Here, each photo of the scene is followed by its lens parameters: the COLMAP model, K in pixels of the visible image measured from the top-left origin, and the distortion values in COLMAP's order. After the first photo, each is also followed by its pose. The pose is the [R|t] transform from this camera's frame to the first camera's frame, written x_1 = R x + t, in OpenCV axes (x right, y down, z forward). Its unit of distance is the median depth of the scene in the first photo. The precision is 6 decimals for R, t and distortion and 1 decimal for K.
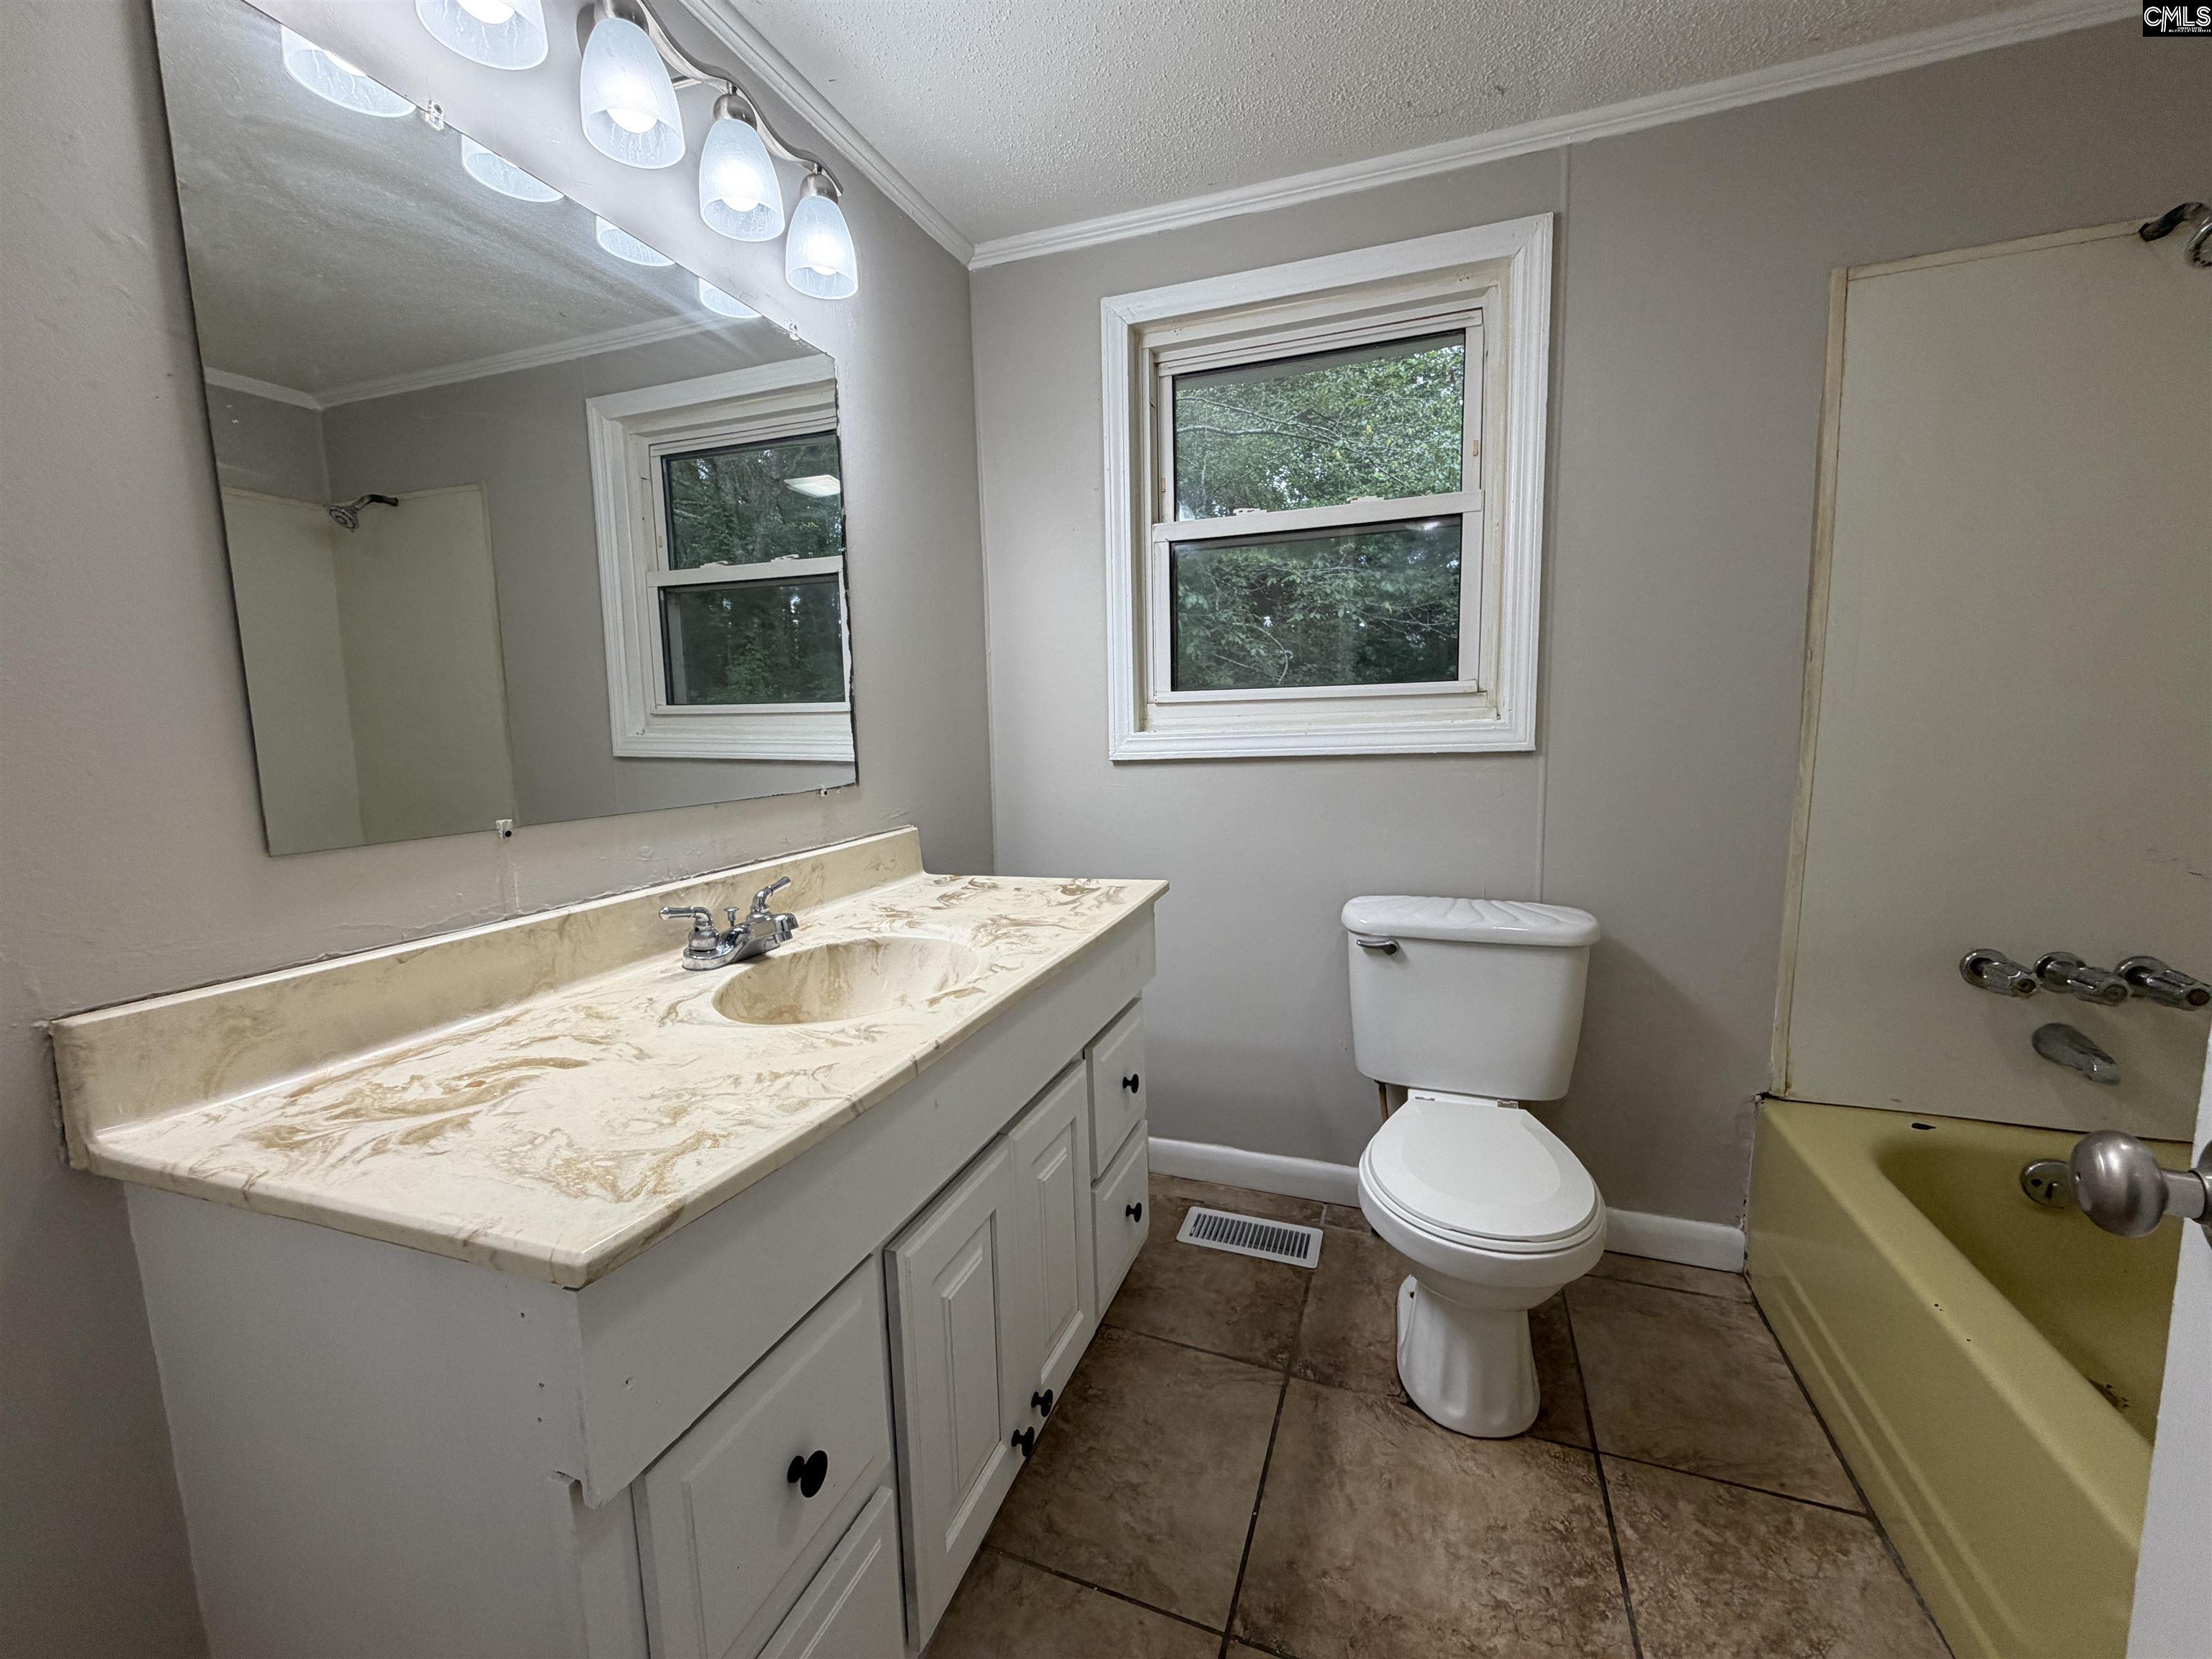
lens RADIAL K [[880.9, 0, 1102.6], [0, 880.9, 834.8], [0, 0, 1]] dist [0.000212, -0.000160]
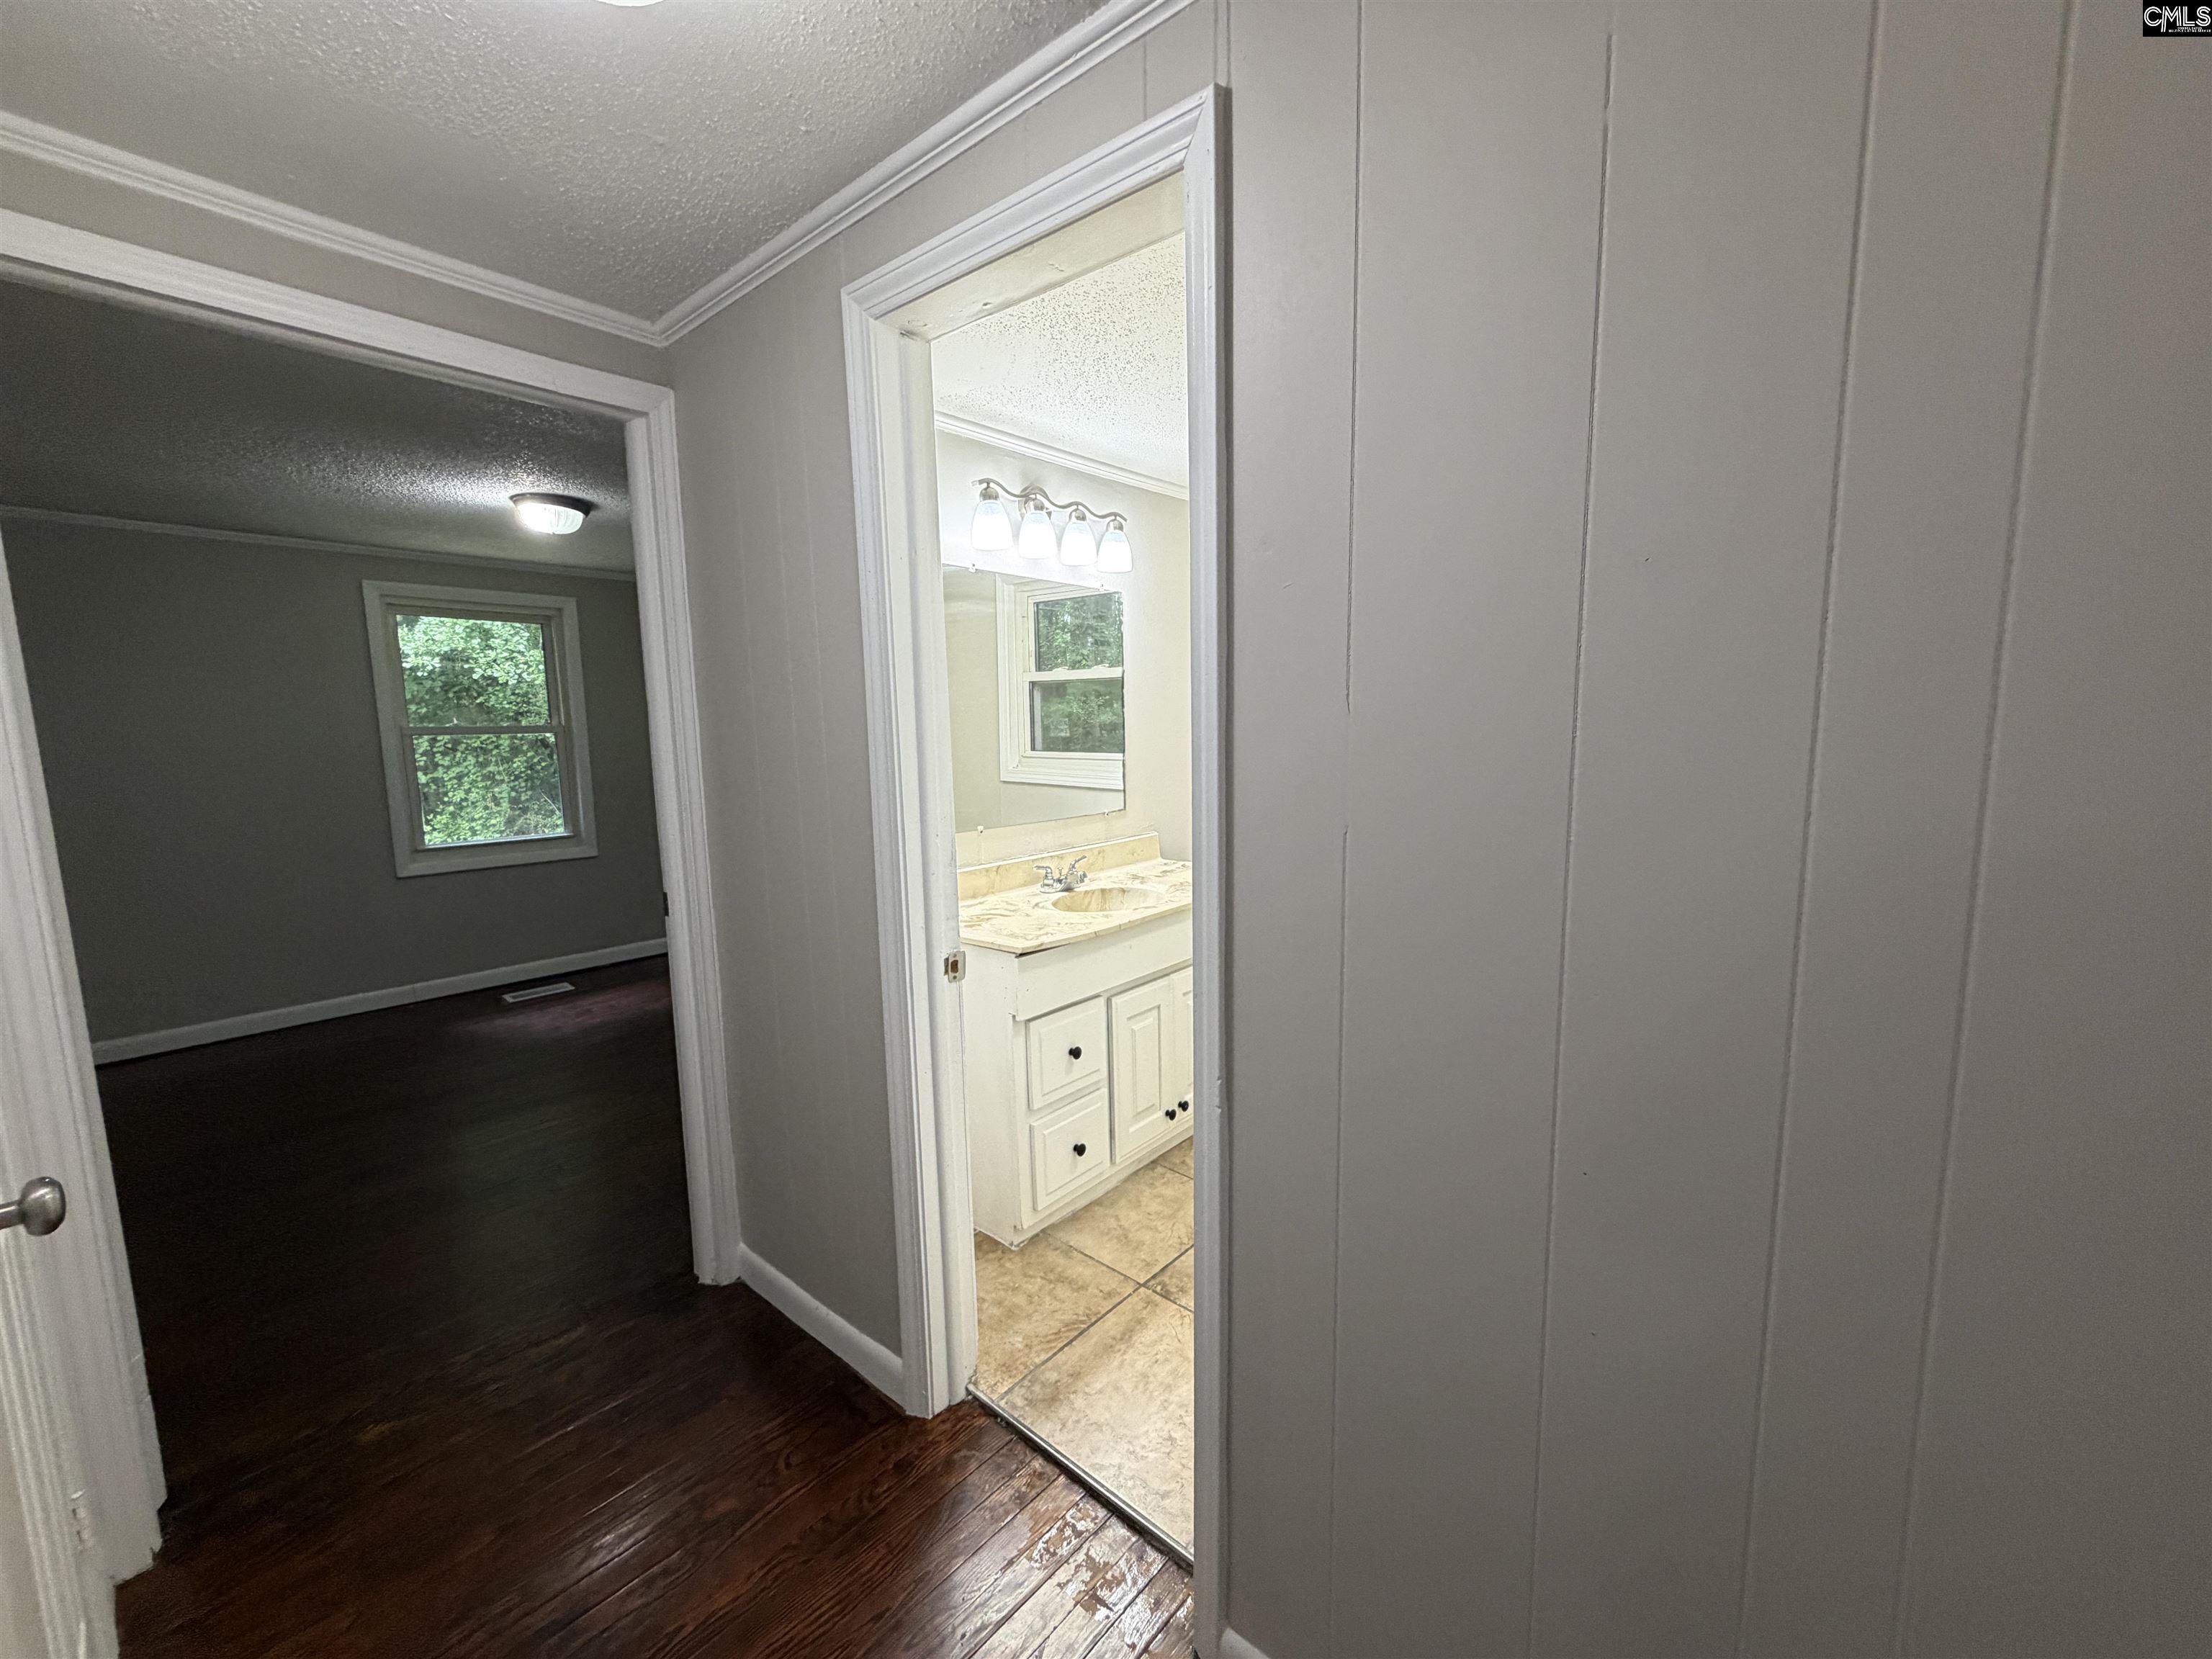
lens RADIAL K [[880.9, 0, 1102.6], [0, 880.9, 834.8], [0, 0, 1]] dist [0.000212, -0.000160]
pose [[0.936775, 0.046786, -0.346791, 0.432362], [-0.045670, 0.998892, 0.011394, -0.029222], [0.346940, 0.005165, 0.937873, -1.017736]]
